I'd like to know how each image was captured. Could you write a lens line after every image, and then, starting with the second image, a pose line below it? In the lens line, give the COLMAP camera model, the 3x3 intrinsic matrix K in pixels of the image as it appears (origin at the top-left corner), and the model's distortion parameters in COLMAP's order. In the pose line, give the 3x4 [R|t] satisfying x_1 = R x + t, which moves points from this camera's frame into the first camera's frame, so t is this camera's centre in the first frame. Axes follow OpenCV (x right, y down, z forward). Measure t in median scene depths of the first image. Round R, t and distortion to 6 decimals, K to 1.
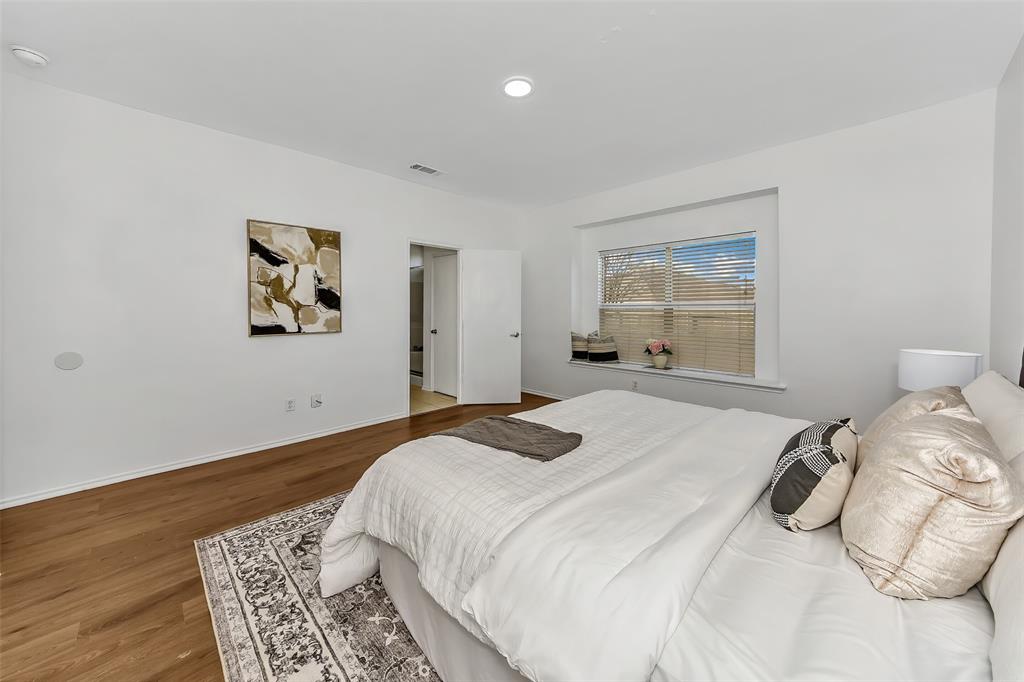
lens RADIAL K [[374.9, 0, 527.9], [0, 374.9, 324.4], [0, 0, 1]] dist [-0.001141, -0.000252]
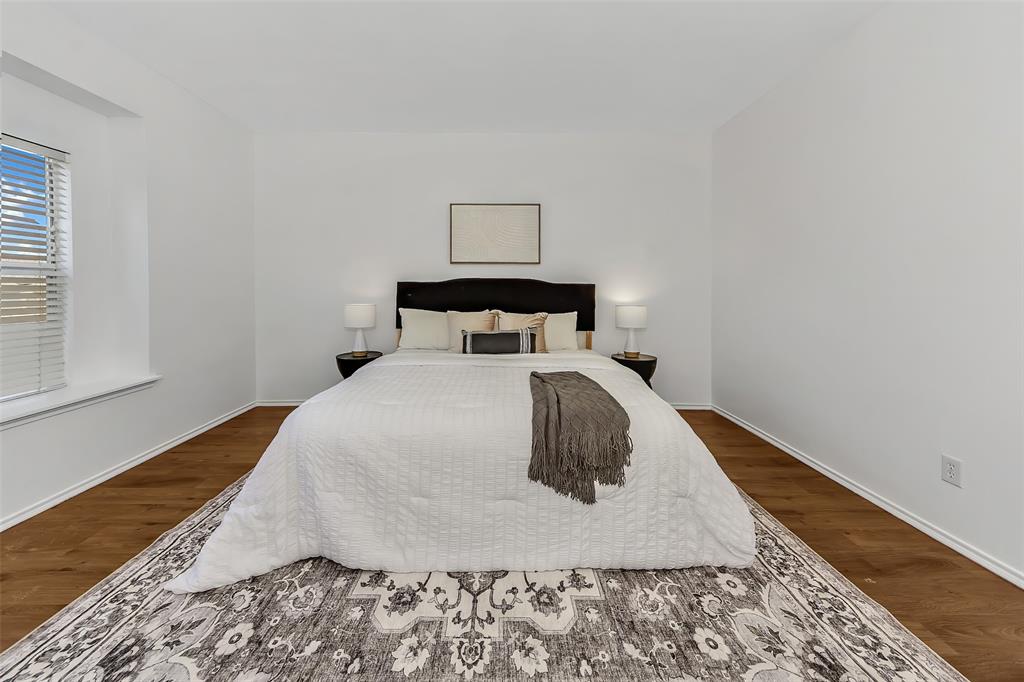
lens RADIAL K [[390.3, 0, 500.0], [0, 390.3, 281.5], [0, 0, 1]] dist [-0.000120, 0.000178]
pose [[-0.686581, 0.003993, 0.727043, -0.686245], [0.030515, 0.999262, 0.023329, -0.052066], [-0.726413, 0.038203, -0.686196, 1.749085]]
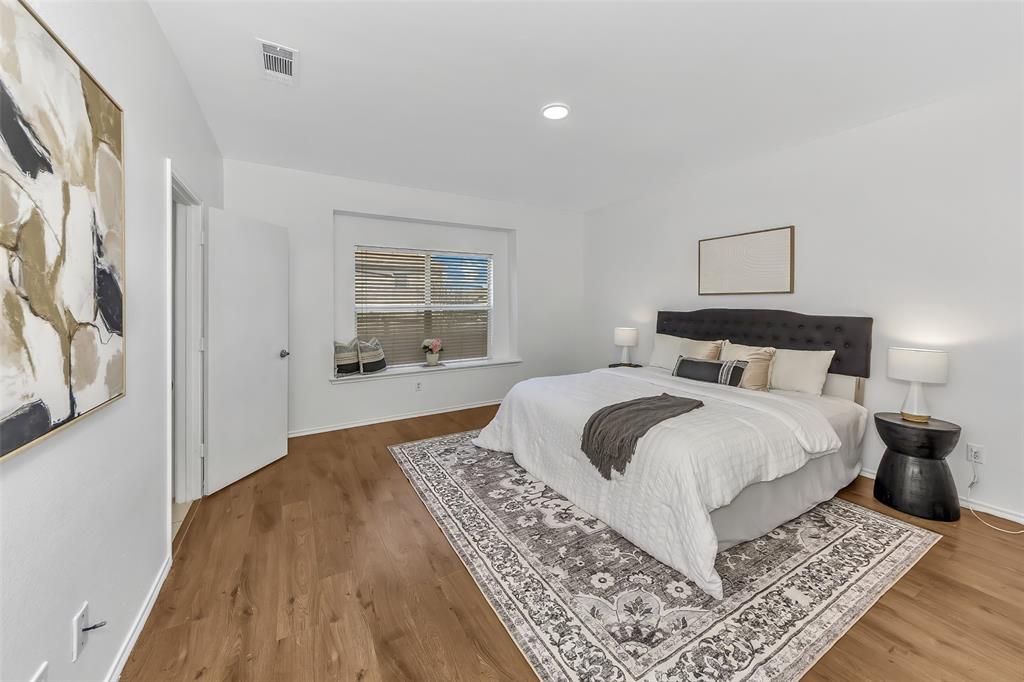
lens RADIAL K [[380.0, 0, 516.8], [0, 380.0, 322.4], [0, 0, 1]] dist [-0.002271, -0.000380]
pose [[0.270559, -0.049279, 0.961441, -1.349268], [0.046434, 0.998195, 0.038096, -0.080613], [-0.961583, 0.034337, 0.272359, 0.997267]]
